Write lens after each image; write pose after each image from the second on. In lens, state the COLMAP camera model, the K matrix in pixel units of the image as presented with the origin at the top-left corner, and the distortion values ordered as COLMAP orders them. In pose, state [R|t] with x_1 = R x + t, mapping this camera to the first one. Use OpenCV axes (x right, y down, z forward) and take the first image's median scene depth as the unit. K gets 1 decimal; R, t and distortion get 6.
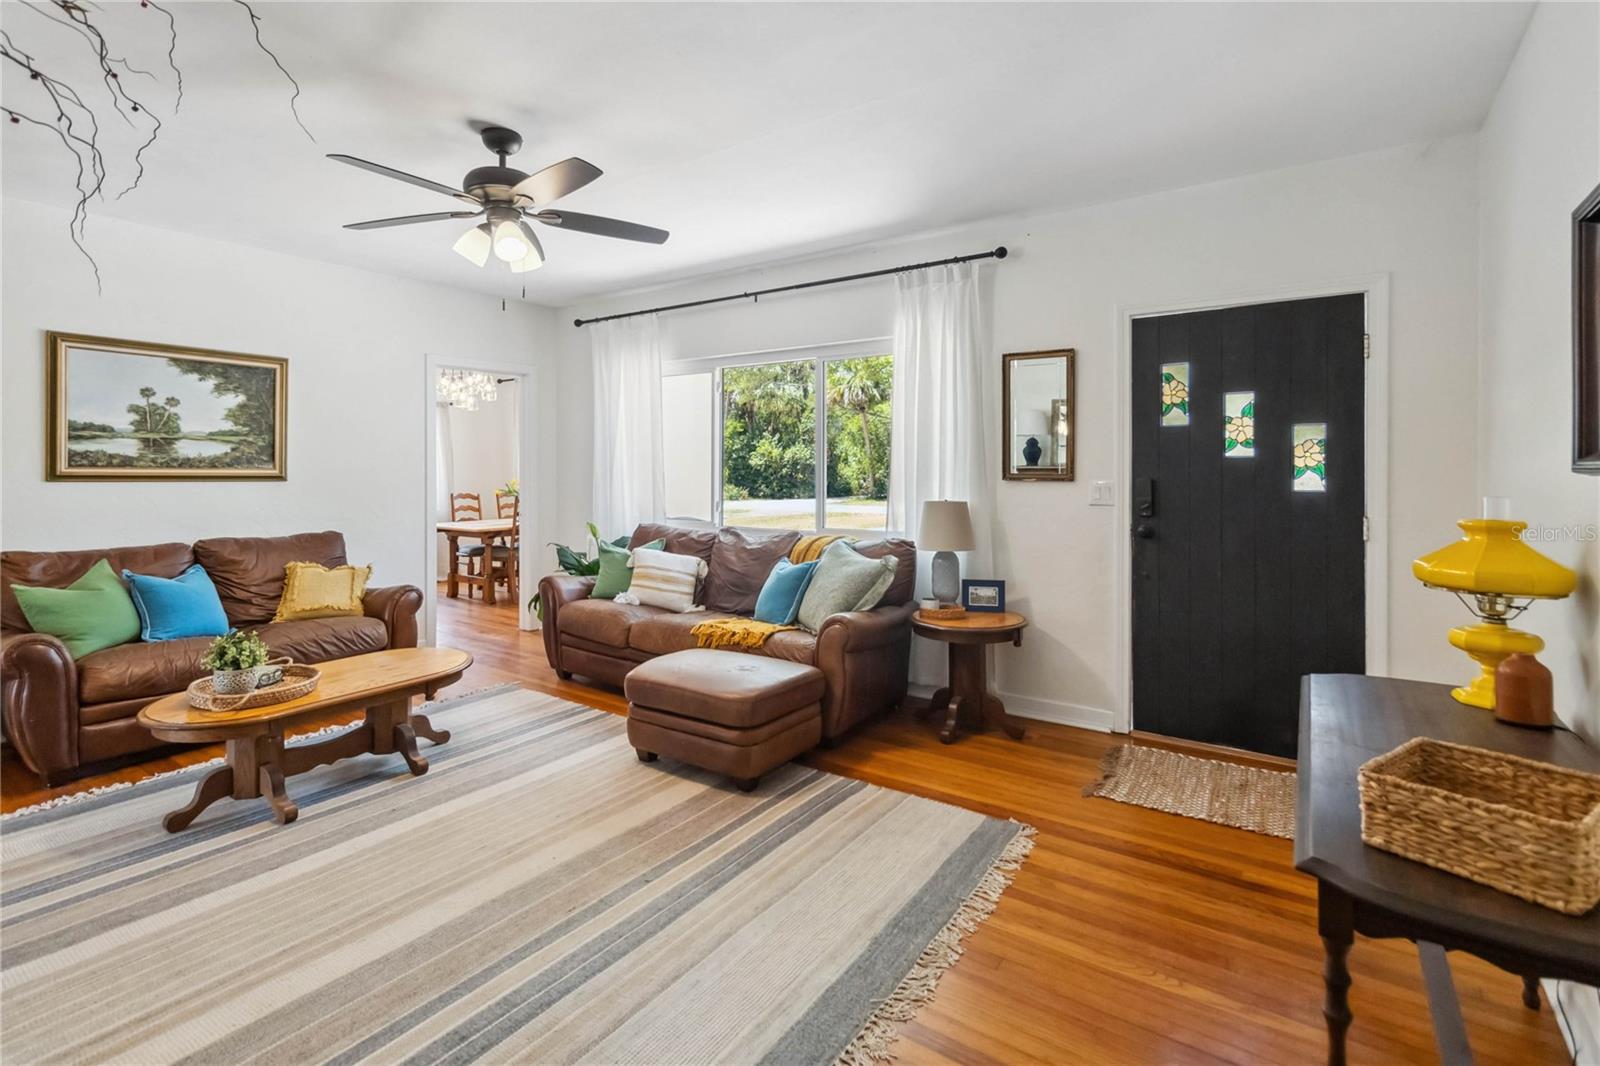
lens RADIAL K [[759.5, 0, 790.6], [0, 759.5, 452.1], [0, 0, 1]] dist [0.003048, 0.001471]
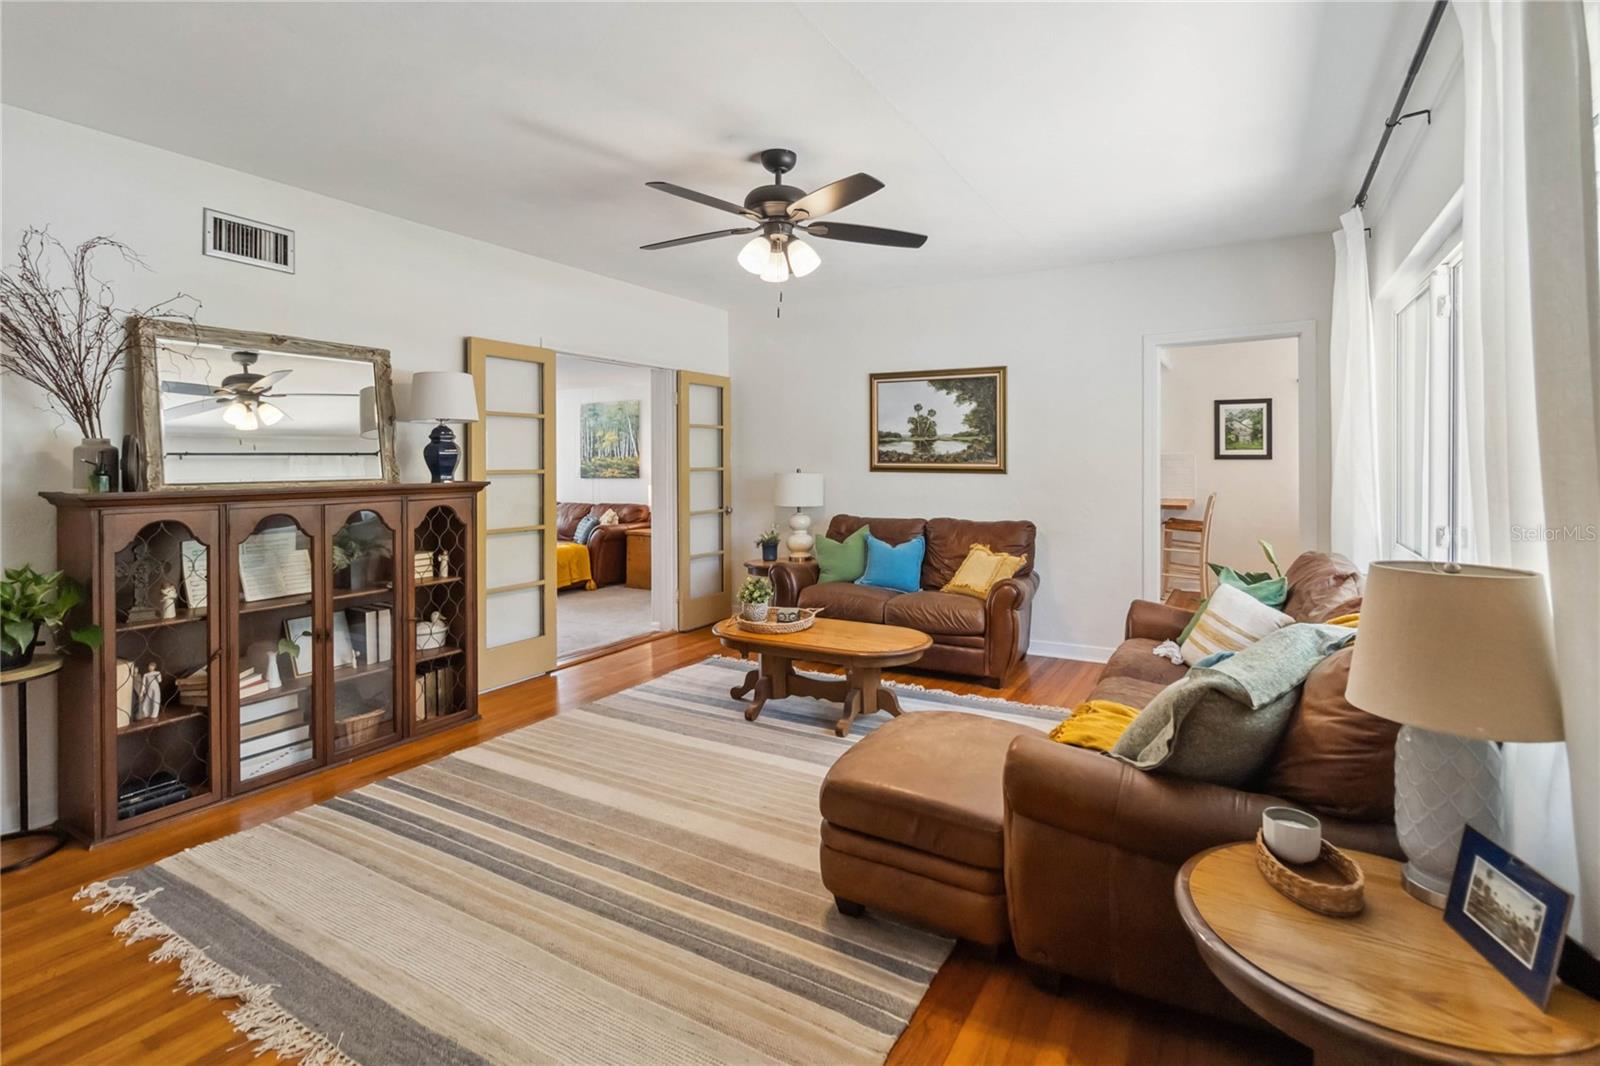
lens RADIAL K [[759.5, 0, 813.8], [0, 759.5, 465.1], [0, 0, 1]] dist [0.003048, 0.001471]
pose [[0.097622, 0.005232, -0.995210, 0.496242], [0.025663, 0.999640, 0.007772, 0.009718], [0.994893, -0.026299, 0.097453, 0.678580]]
